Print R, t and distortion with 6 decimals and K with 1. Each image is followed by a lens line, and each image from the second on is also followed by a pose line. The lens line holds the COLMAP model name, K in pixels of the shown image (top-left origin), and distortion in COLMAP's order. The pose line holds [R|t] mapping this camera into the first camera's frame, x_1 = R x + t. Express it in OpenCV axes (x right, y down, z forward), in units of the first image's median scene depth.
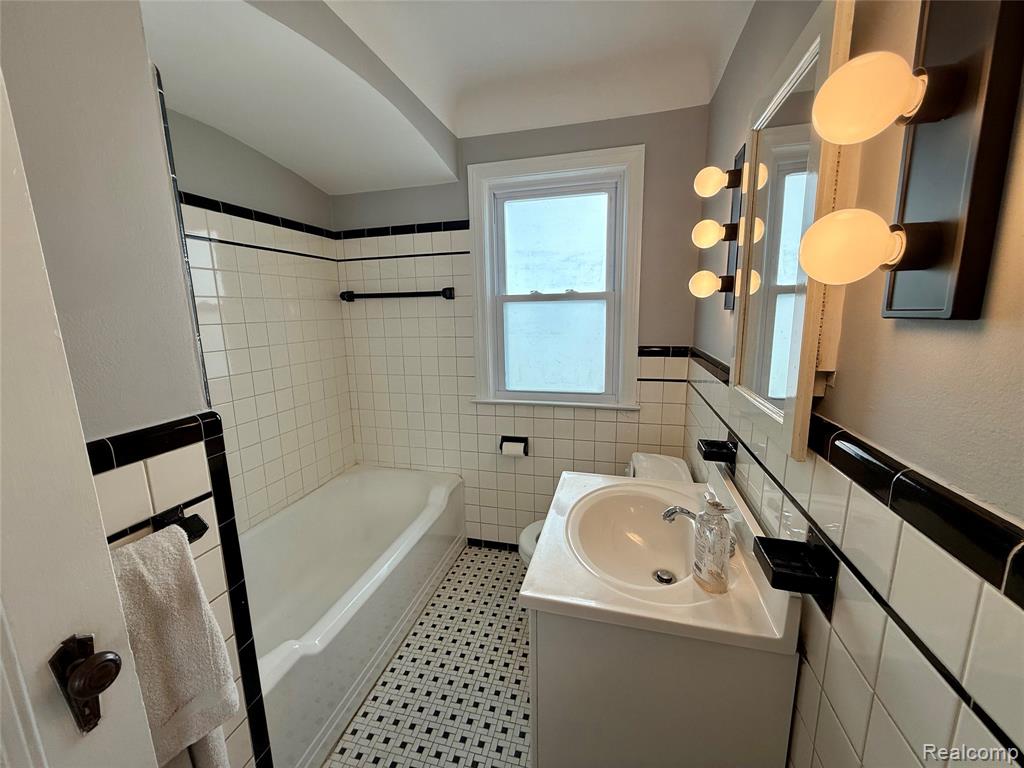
lens RADIAL K [[410.1, 0, 512.0], [0, 410.1, 384.0], [0, 0, 1]] dist [0.000051, 0.000011]
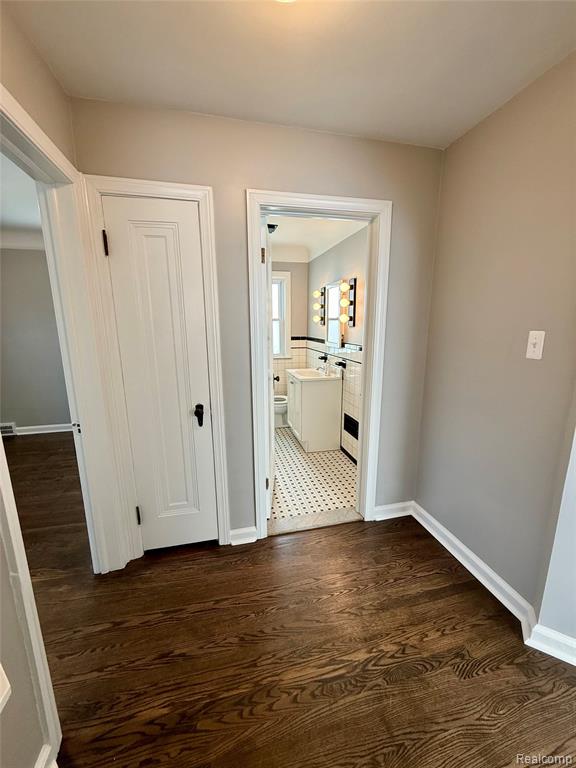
lens RADIAL K [[307.6, 0, 288.0], [0, 307.6, 384.0], [0, 0, 1]] dist [0.000051, 0.000011]
pose [[0.877023, -0.072692, 0.474918, -1.292752], [0.067983, 0.997318, 0.027110, 0.305204], [-0.475615, 0.008510, 0.879612, -1.567180]]
